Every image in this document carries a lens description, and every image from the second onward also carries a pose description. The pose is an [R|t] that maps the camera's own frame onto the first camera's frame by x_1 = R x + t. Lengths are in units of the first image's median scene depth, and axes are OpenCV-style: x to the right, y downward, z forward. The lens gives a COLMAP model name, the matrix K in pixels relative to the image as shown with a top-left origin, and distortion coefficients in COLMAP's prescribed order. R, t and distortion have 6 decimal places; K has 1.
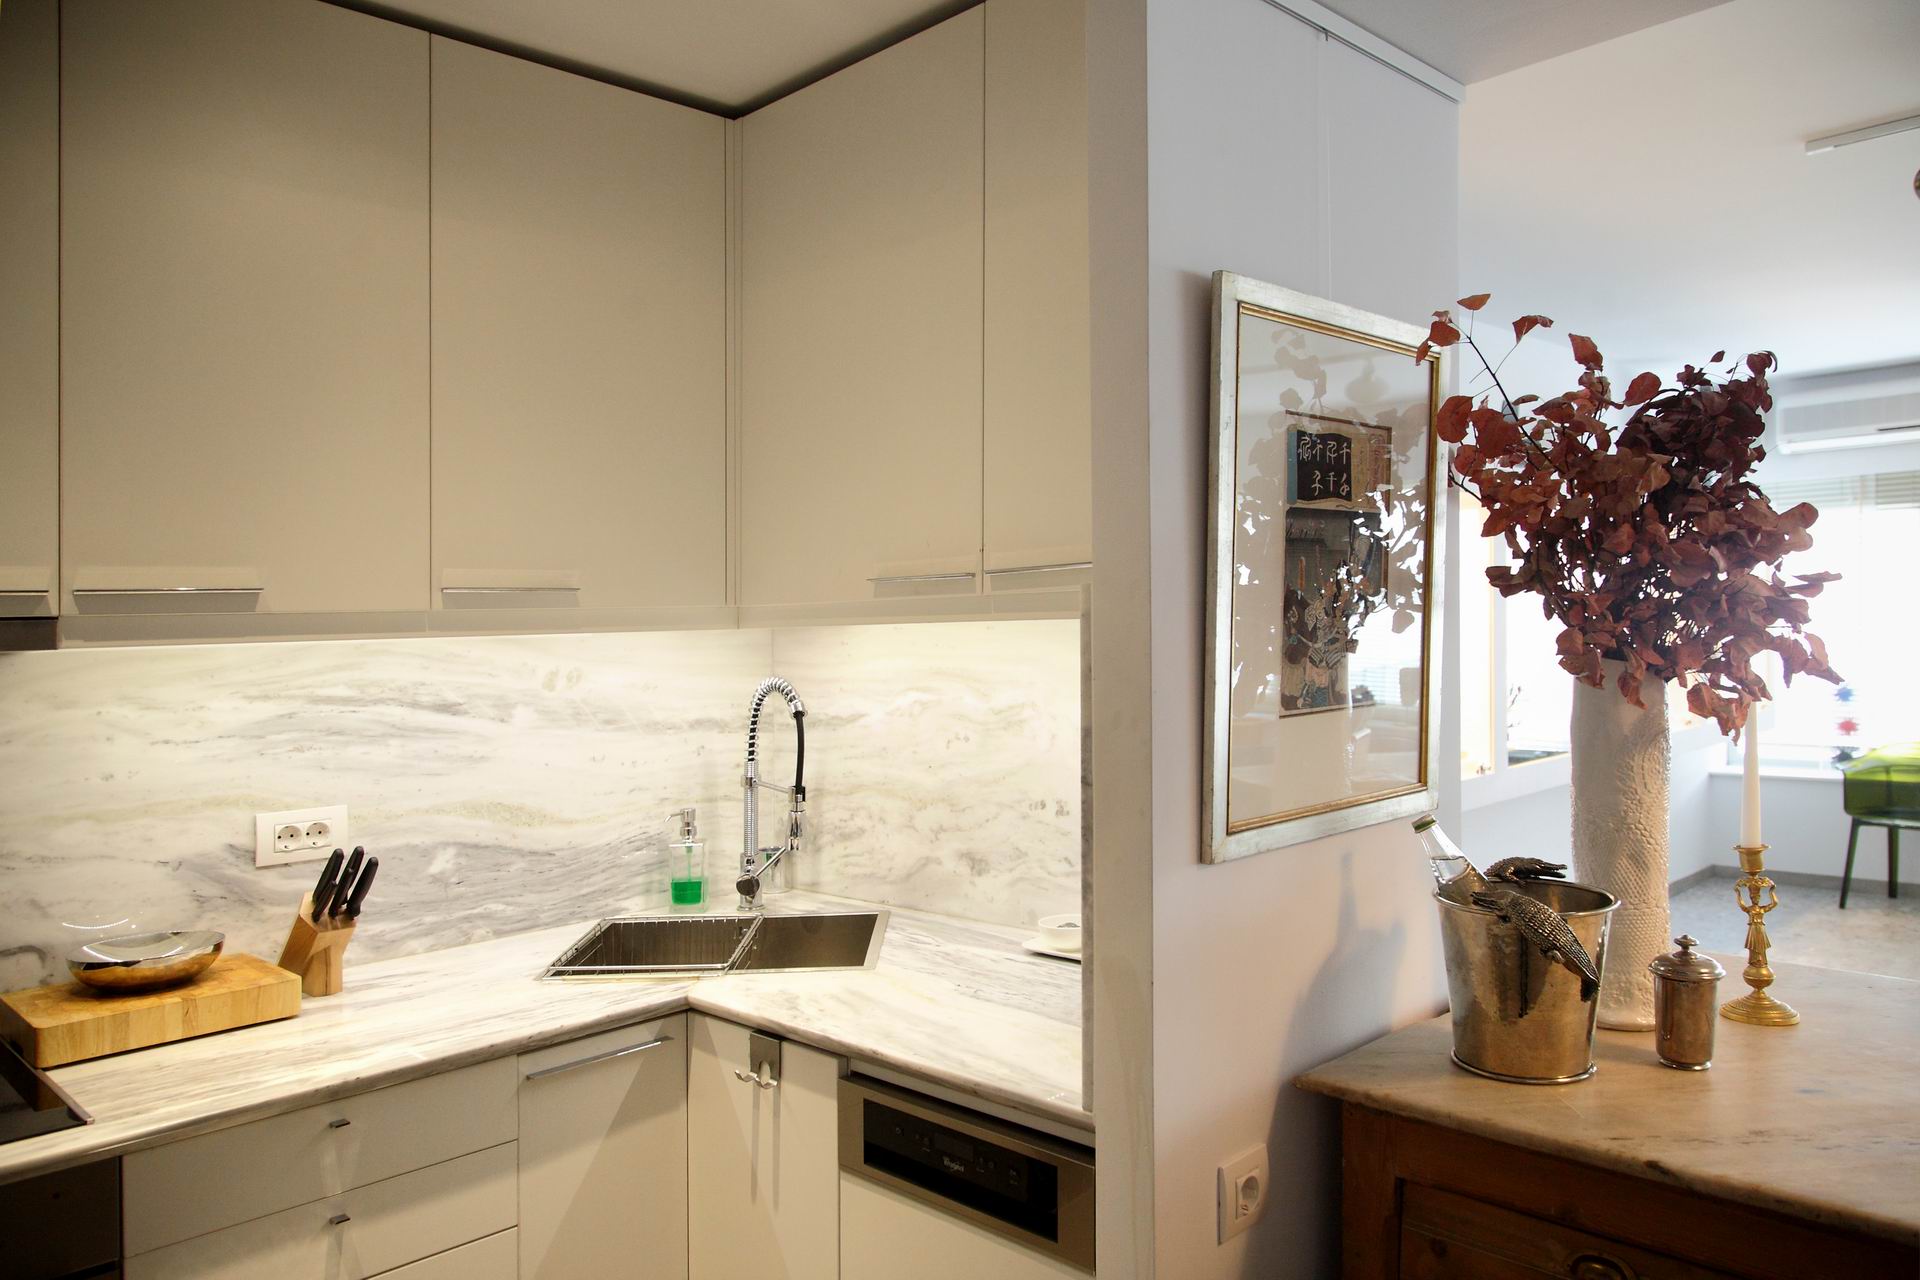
lens RADIAL K [[1285.1, 0, 964.5], [0, 1285.1, 576.5], [0, 0, 1]] dist [0.020116, -0.024934]
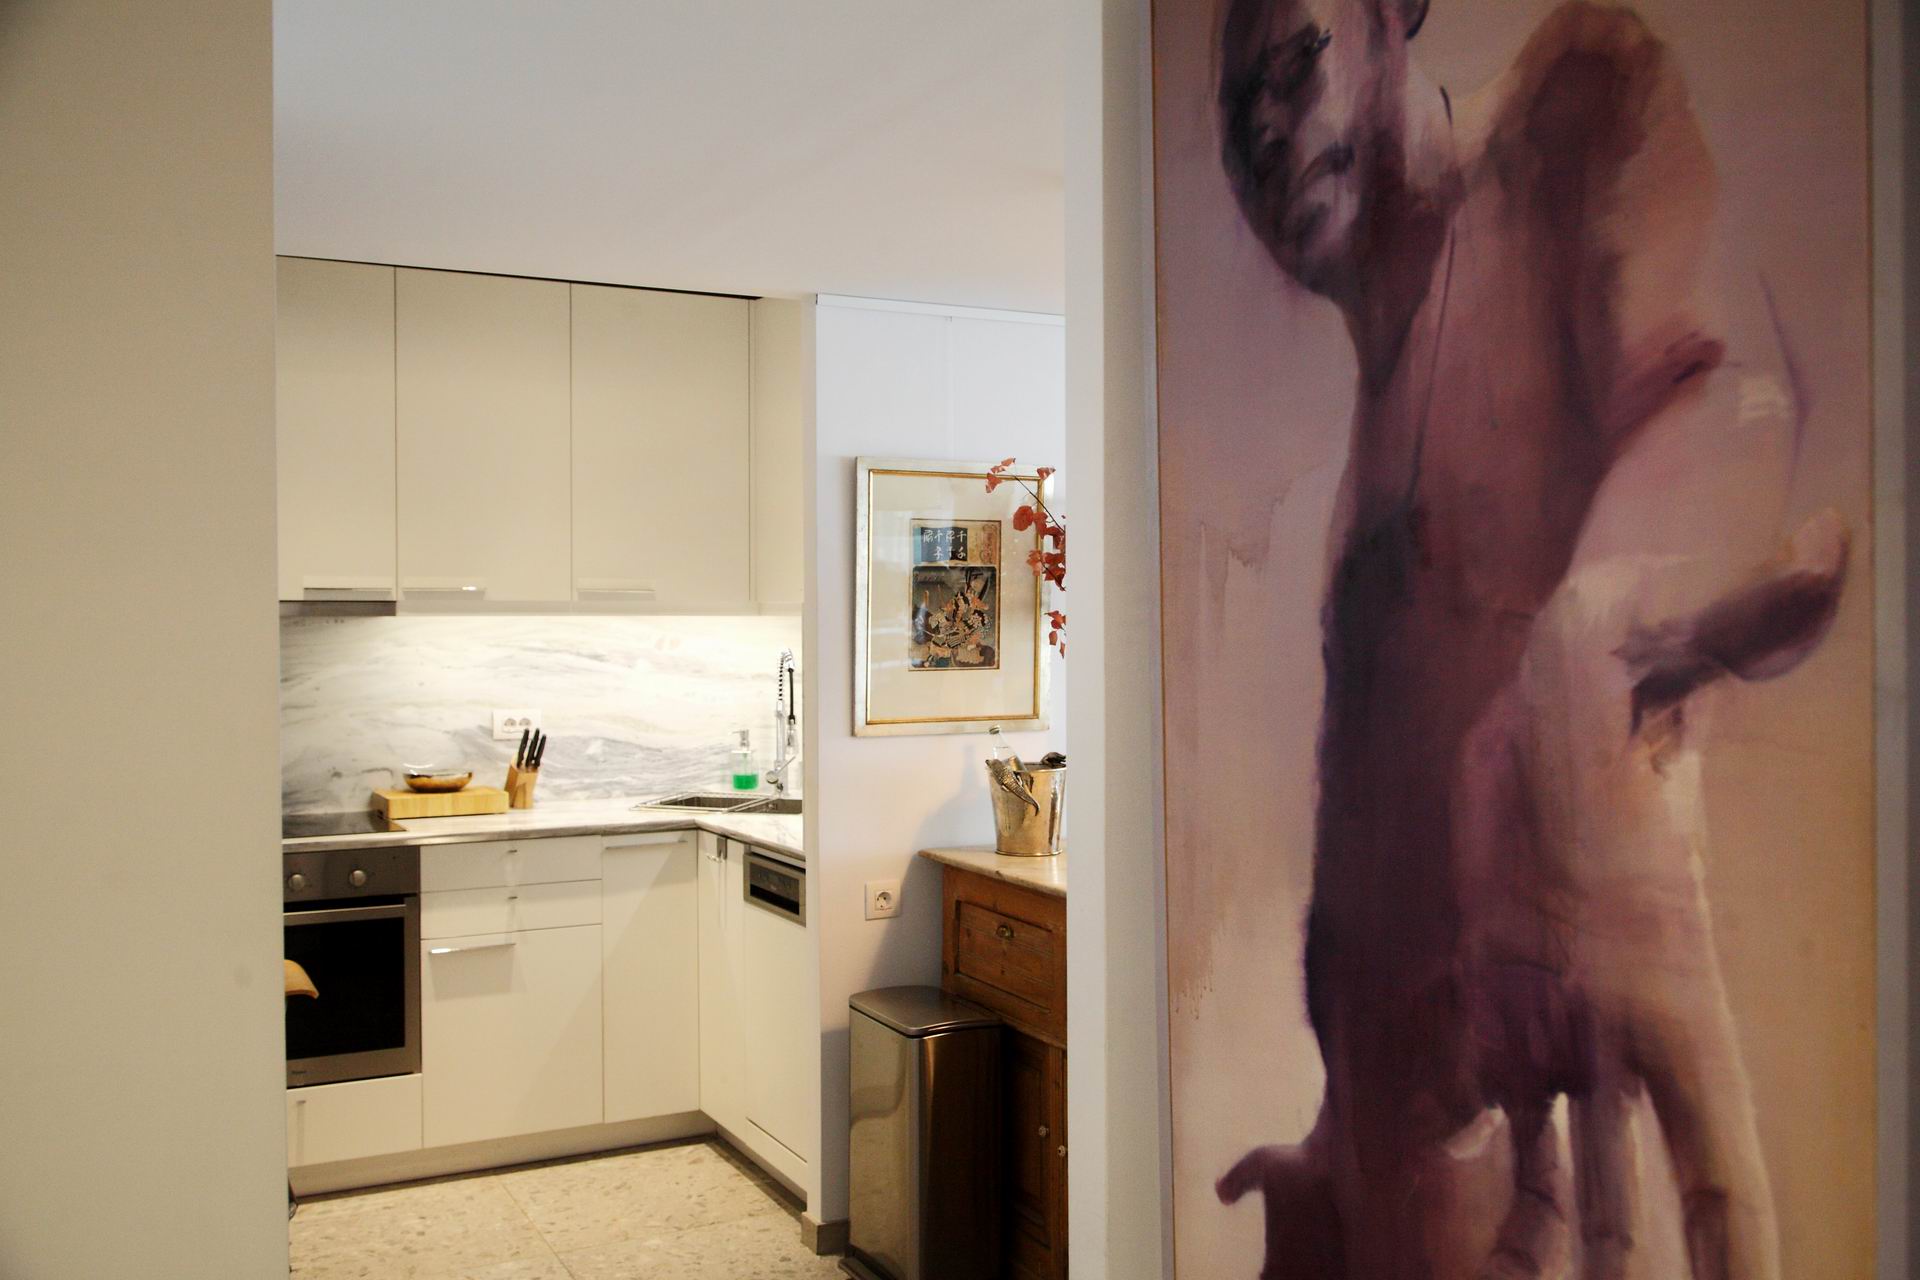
lens RADIAL K [[1745.0, 0, 960.0], [0, 1745.0, 640.0], [0, 0, 1]] dist [-0.004607, -0.000142]
pose [[0.948905, 0.035867, -0.313518, 0.879247], [-0.016664, 0.997829, 0.063717, -0.084959], [0.315123, -0.055237, 0.947442, -1.163492]]
